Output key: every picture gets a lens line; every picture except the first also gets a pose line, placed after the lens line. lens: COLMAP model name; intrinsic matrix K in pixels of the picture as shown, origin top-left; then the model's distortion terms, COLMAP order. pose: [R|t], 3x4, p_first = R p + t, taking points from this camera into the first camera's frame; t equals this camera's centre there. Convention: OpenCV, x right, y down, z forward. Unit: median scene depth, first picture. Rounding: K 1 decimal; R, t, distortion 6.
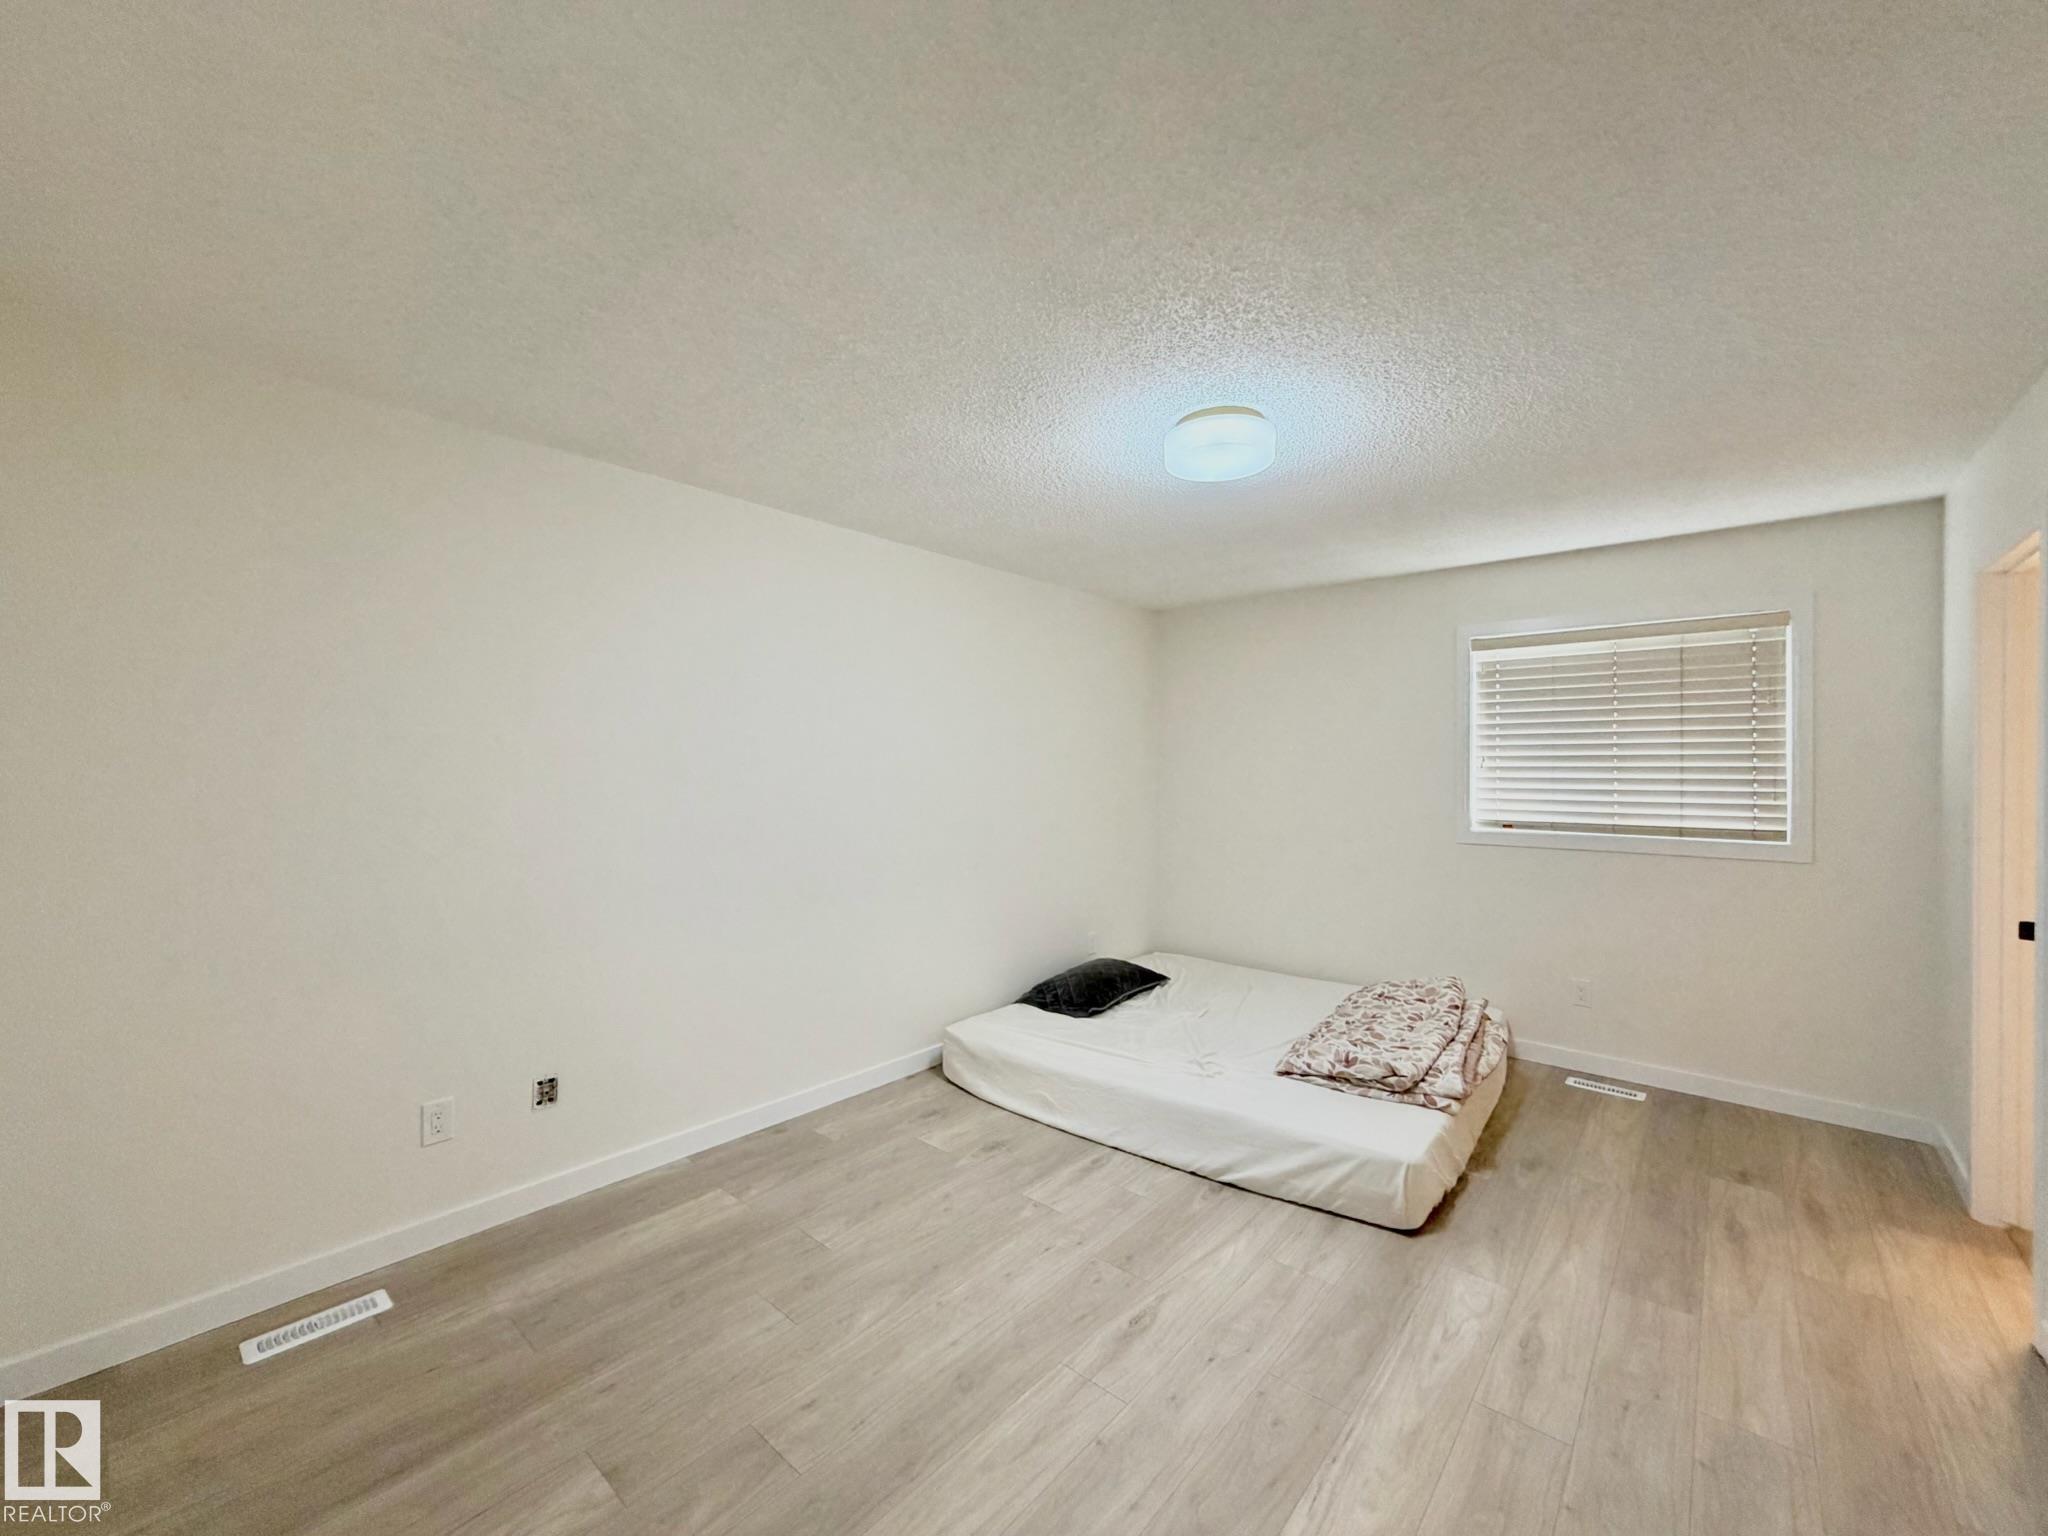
lens RADIAL K [[824.2, 0, 1024.0], [0, 824.2, 768.0], [0, 0, 1]] dist [0.000282, -0.000041]
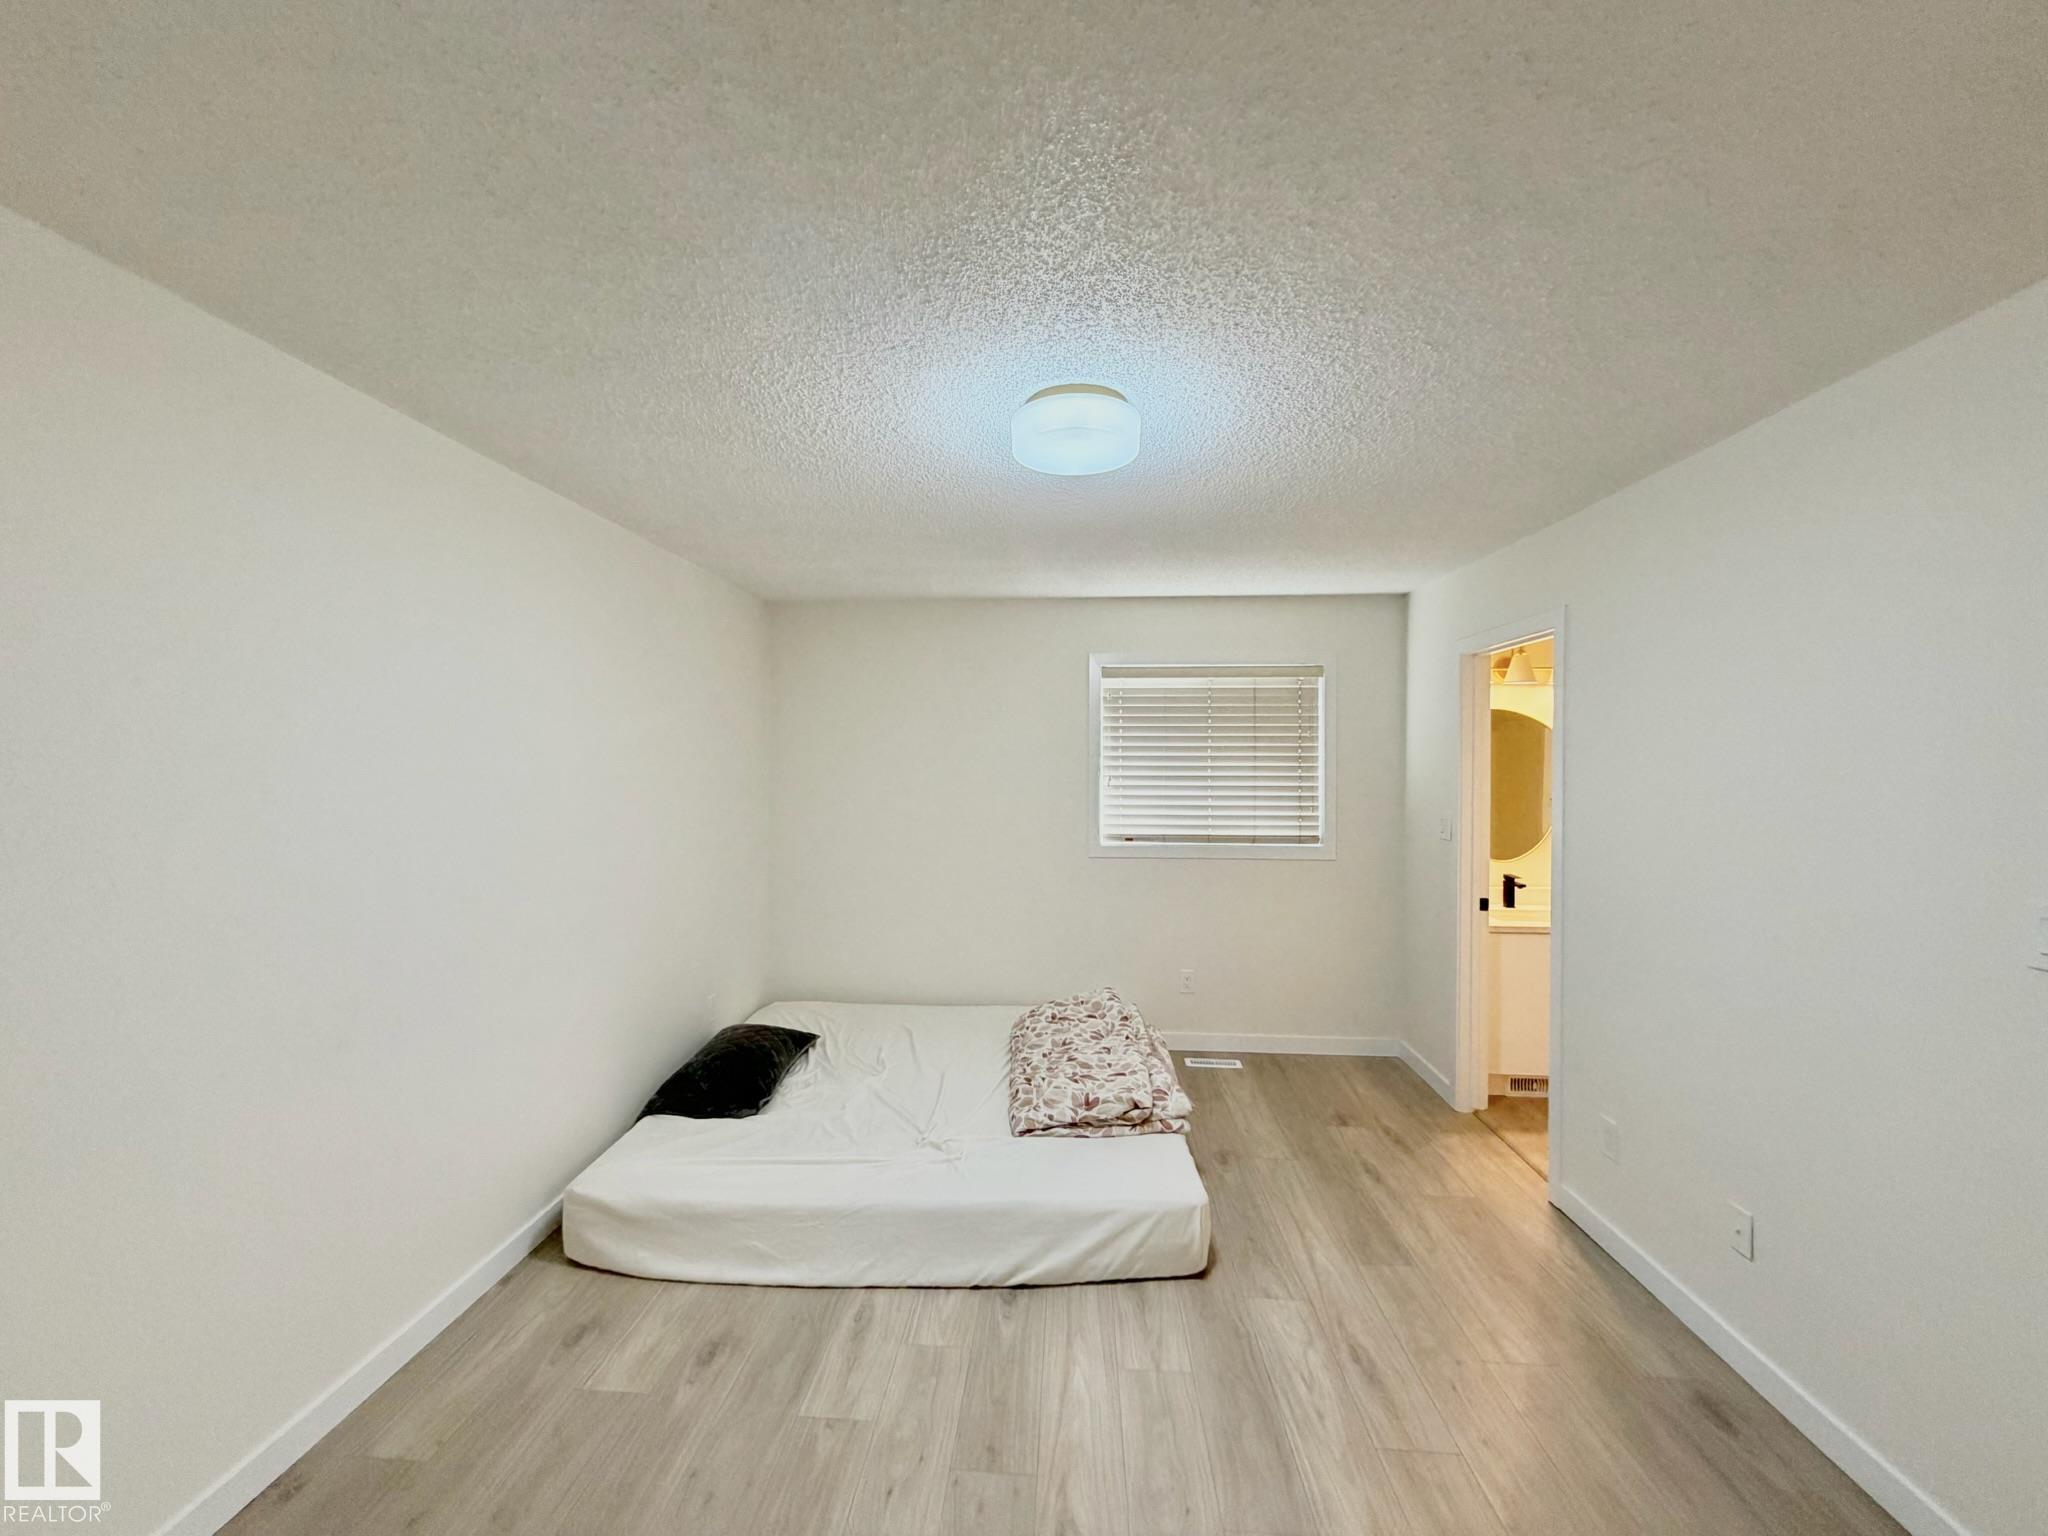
lens RADIAL K [[817.4, 0, 1024.0], [0, 817.4, 768.0], [0, 0, 1]] dist [0.000176, -0.000105]
pose [[0.796963, -0.003413, 0.604019, -0.229988], [-0.000587, 0.999979, 0.006426, -0.039879], [-0.604028, -0.005476, 0.796944, 0.273516]]
